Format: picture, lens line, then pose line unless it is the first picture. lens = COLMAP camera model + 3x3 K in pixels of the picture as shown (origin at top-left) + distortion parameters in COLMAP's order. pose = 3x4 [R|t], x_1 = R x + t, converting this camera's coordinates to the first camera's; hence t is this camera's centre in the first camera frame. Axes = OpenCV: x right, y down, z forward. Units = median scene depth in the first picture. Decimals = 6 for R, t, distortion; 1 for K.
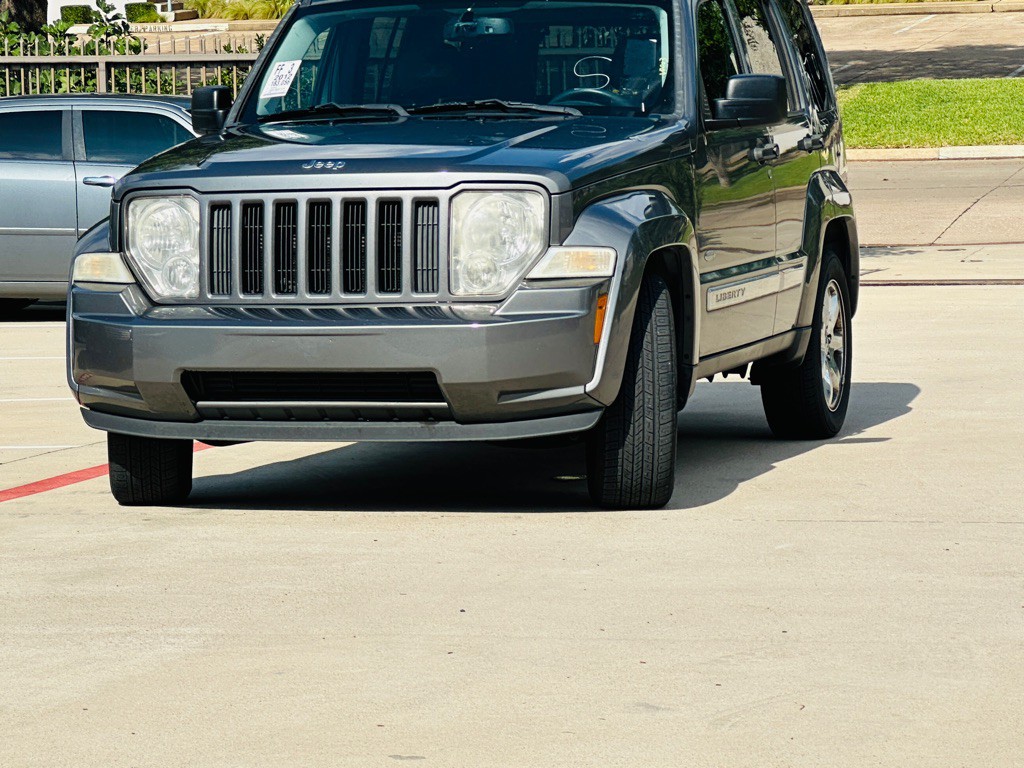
lens RADIAL K [[3360.7, 0, 512.0], [0, 3360.7, 384.0], [0, 0, 1]] dist [-0.647000, 19.884186]
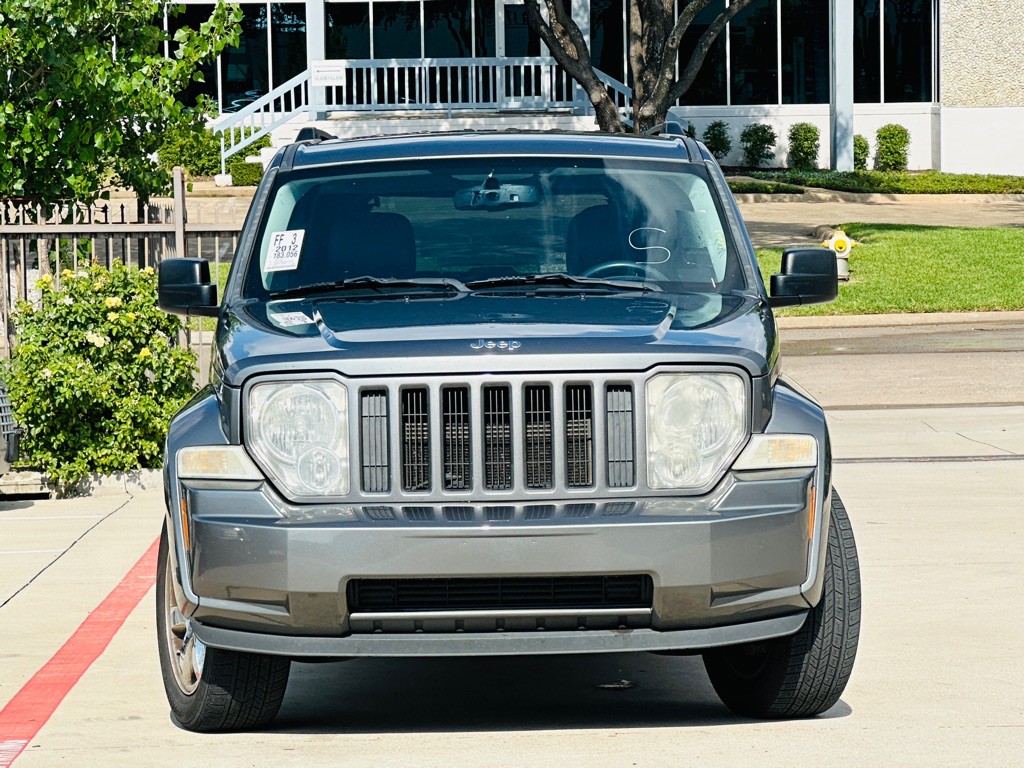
lens RADIAL K [[3360.7, 0, 512.0], [0, 3360.7, 384.0], [0, 0, 1]] dist [-0.647000, 19.884186]
pose [[0.963411, -0.005829, 0.267966, -0.291077], [0.020590, 0.998419, -0.052308, -0.008135], [-0.267237, 0.055911, 0.962007, 0.137902]]
